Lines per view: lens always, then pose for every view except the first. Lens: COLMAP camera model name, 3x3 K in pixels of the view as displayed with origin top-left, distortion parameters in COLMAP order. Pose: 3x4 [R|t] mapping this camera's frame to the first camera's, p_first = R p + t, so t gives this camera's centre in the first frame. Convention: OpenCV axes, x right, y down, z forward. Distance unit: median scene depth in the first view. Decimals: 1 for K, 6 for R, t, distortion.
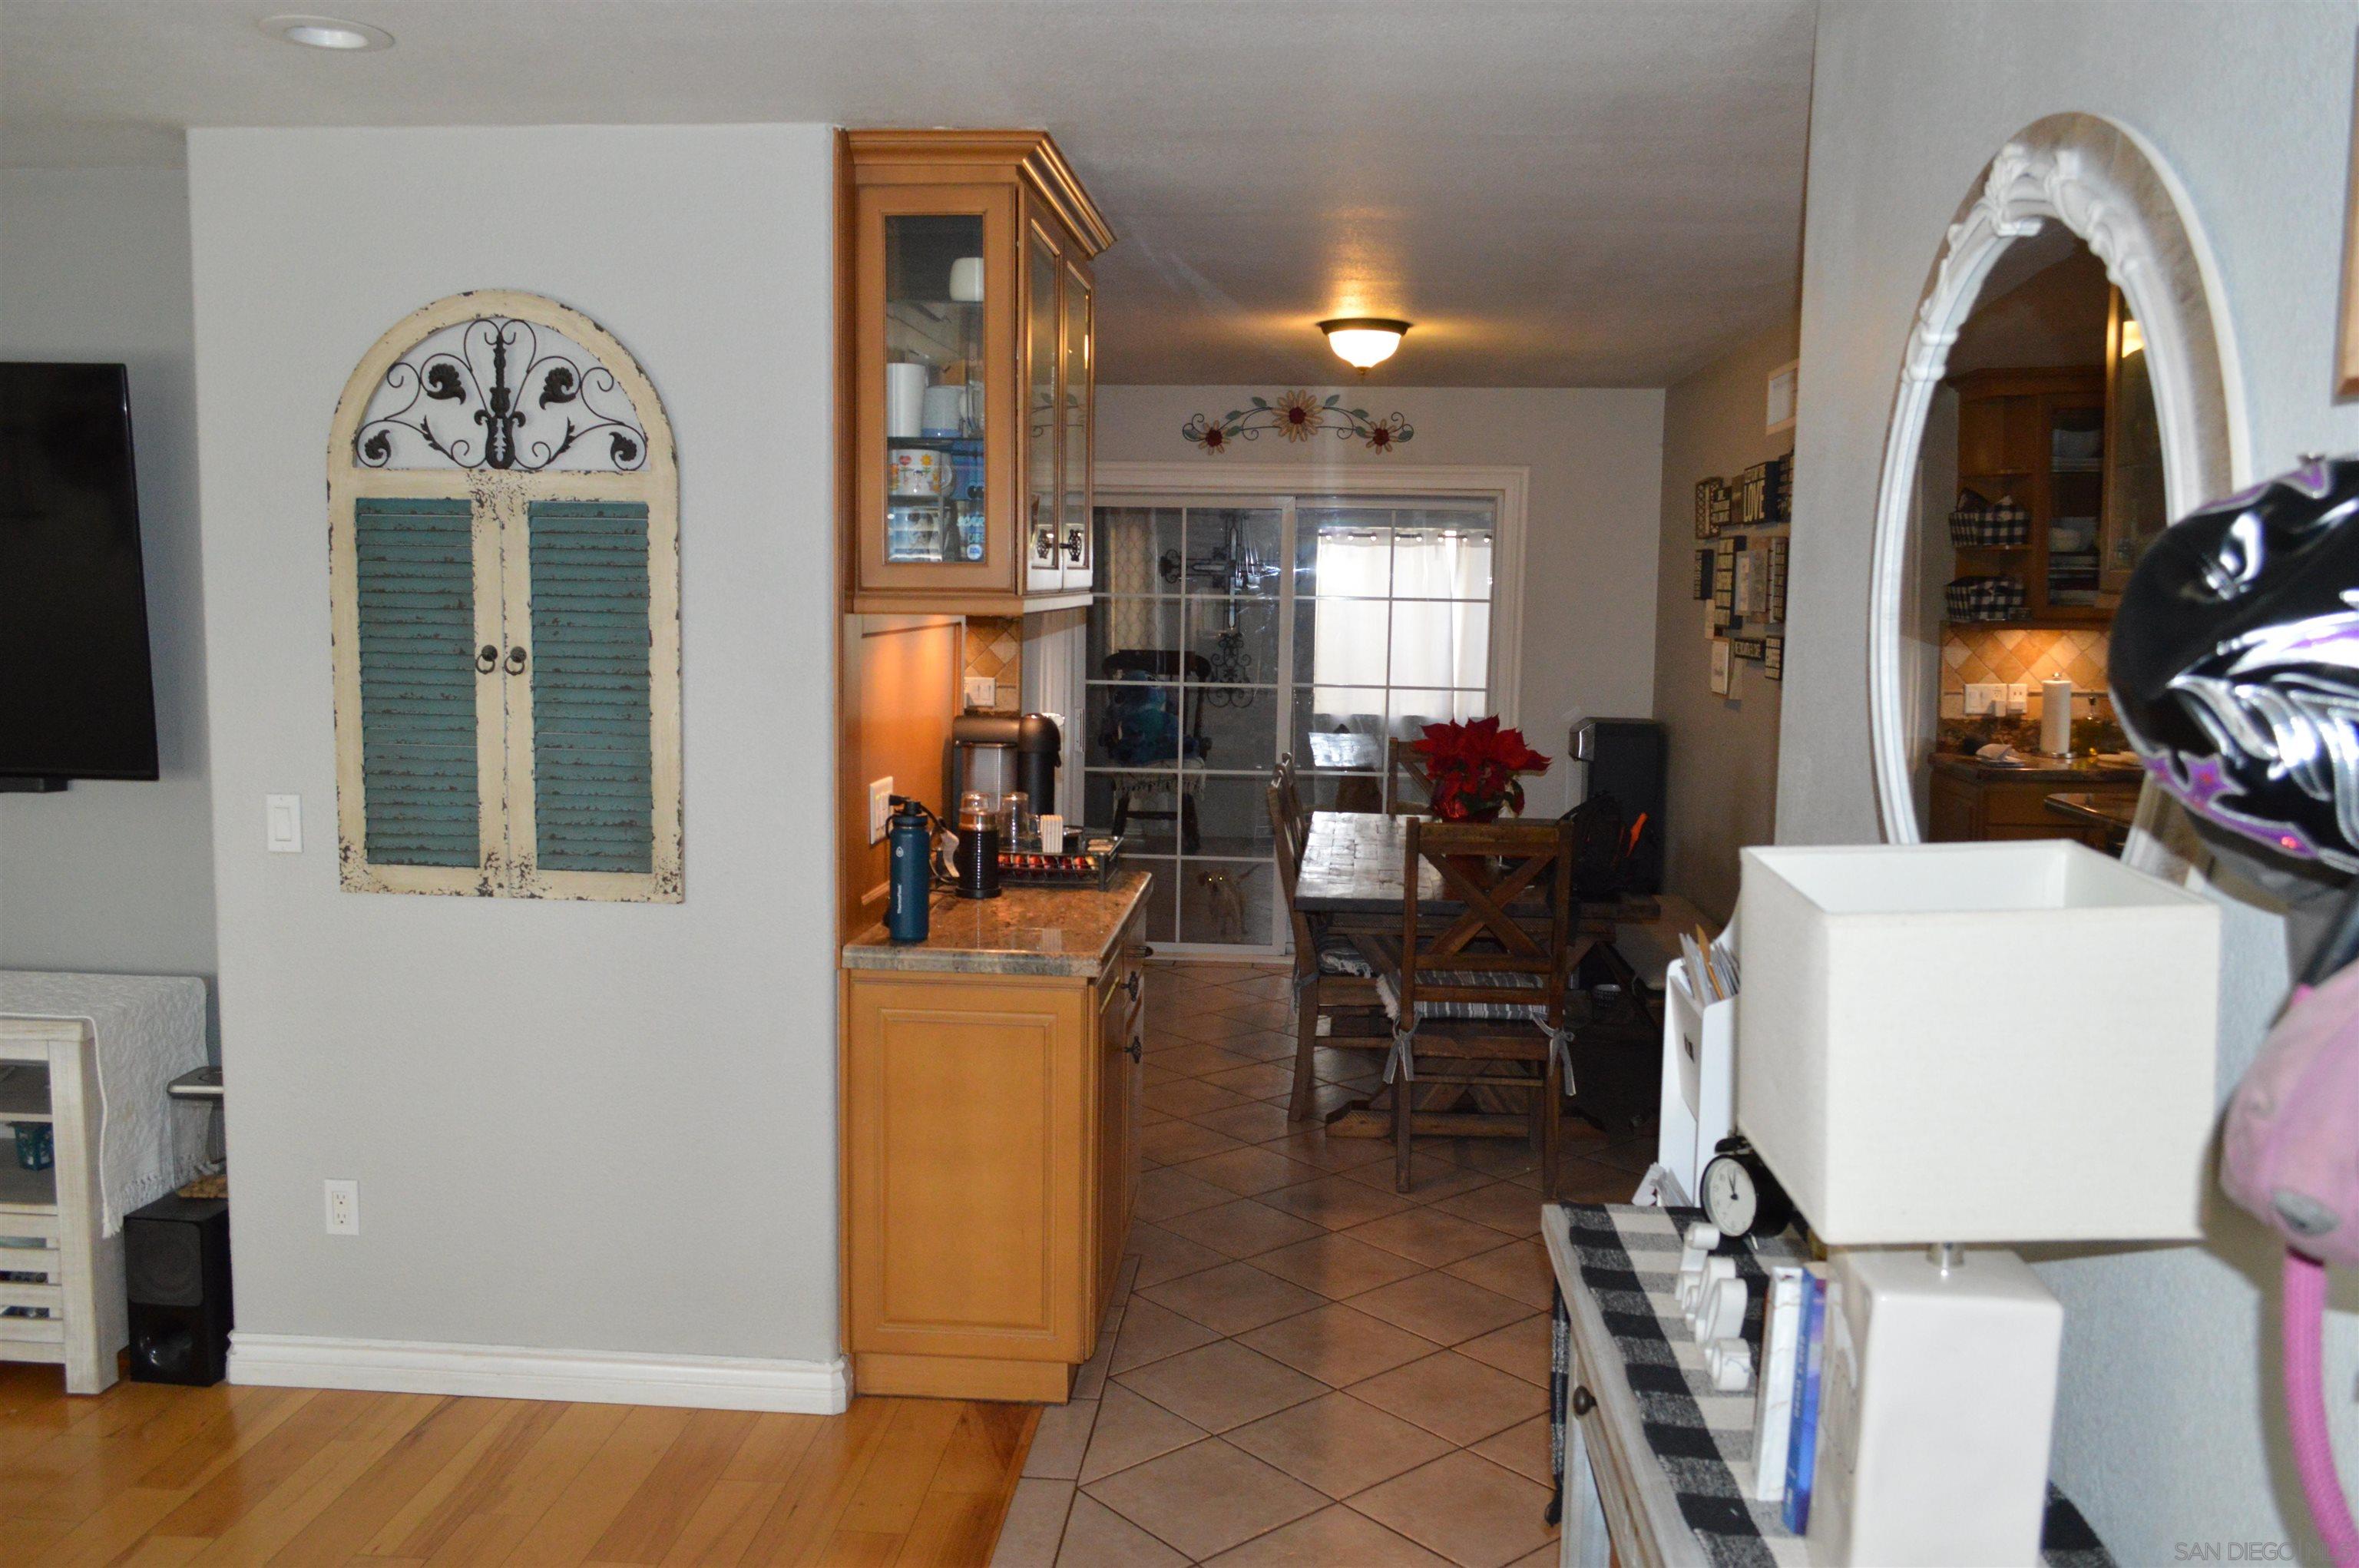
lens RADIAL K [[1857.5, 0, 1182.6], [0, 1857.5, 782.1], [0, 0, 1]] dist [-0.018472, 0.005220]
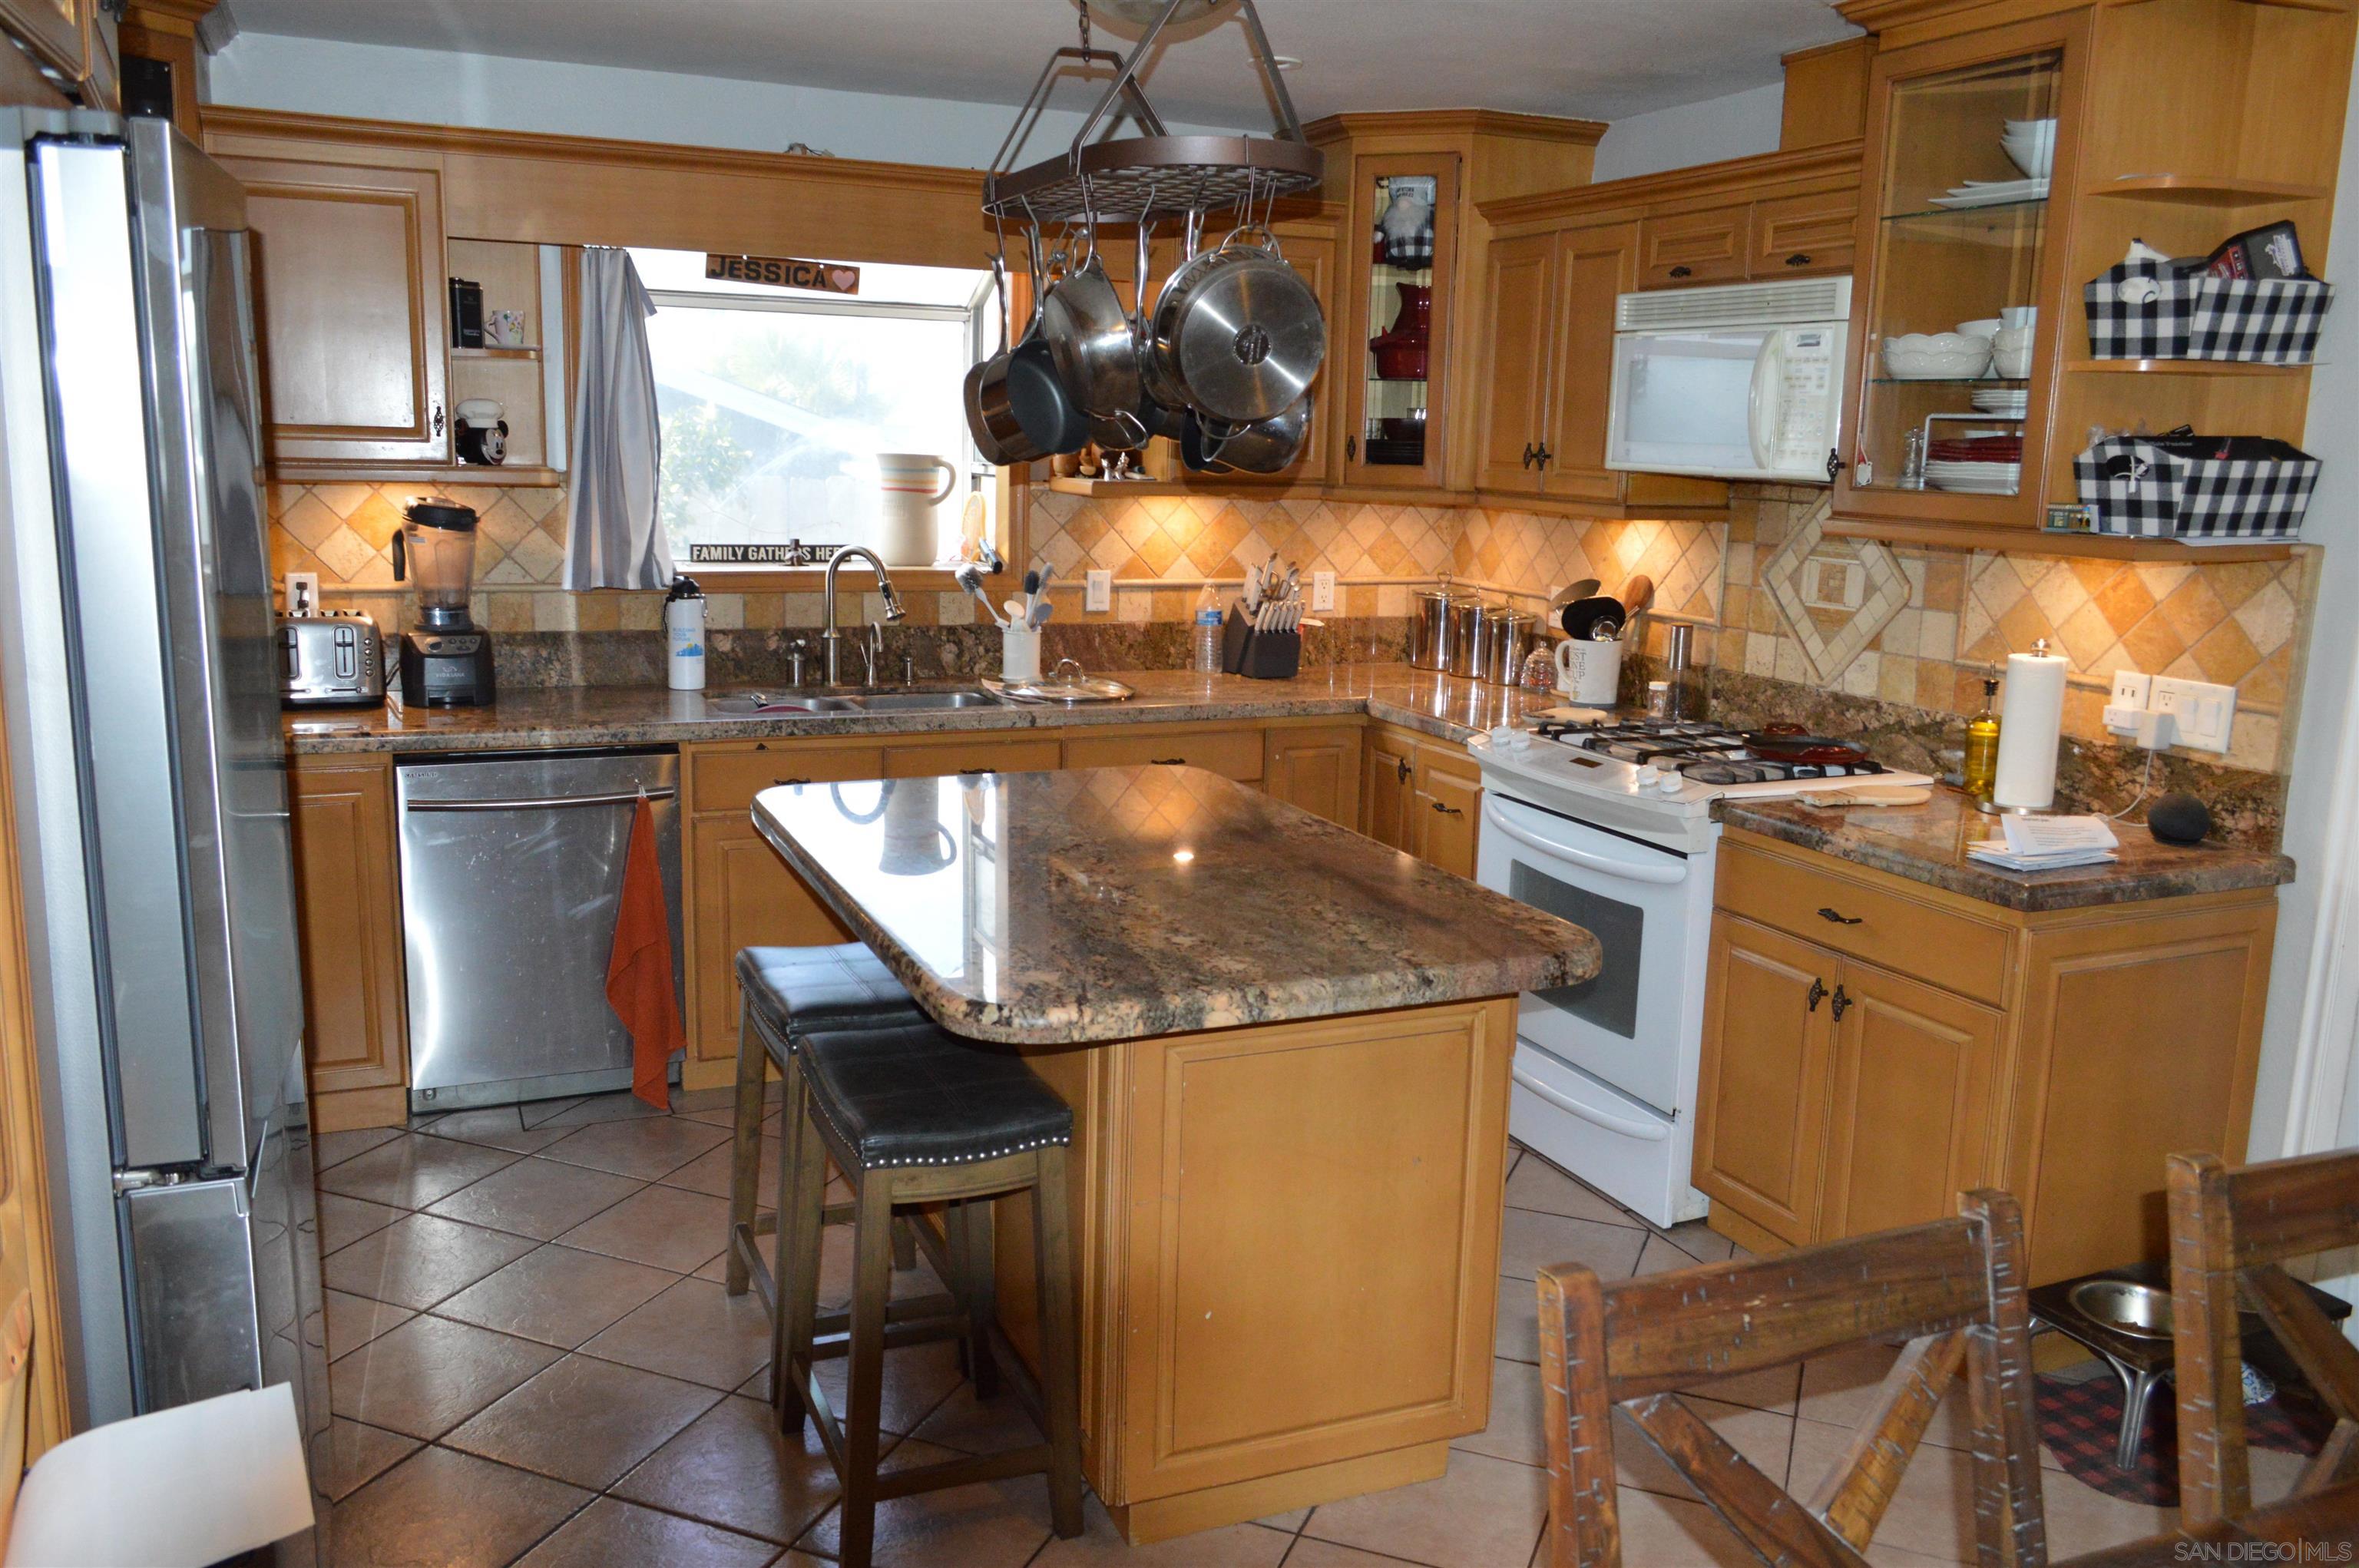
lens RADIAL K [[1857.5, 0, 1182.6], [0, 1857.5, 782.1], [0, 0, 1]] dist [-0.018472, 0.005220]
pose [[0.469547, 0.160809, -0.868140, 0.187342], [-0.114160, 0.986077, 0.120910, -0.071174], [0.875496, 0.042335, 0.481367, 0.722646]]
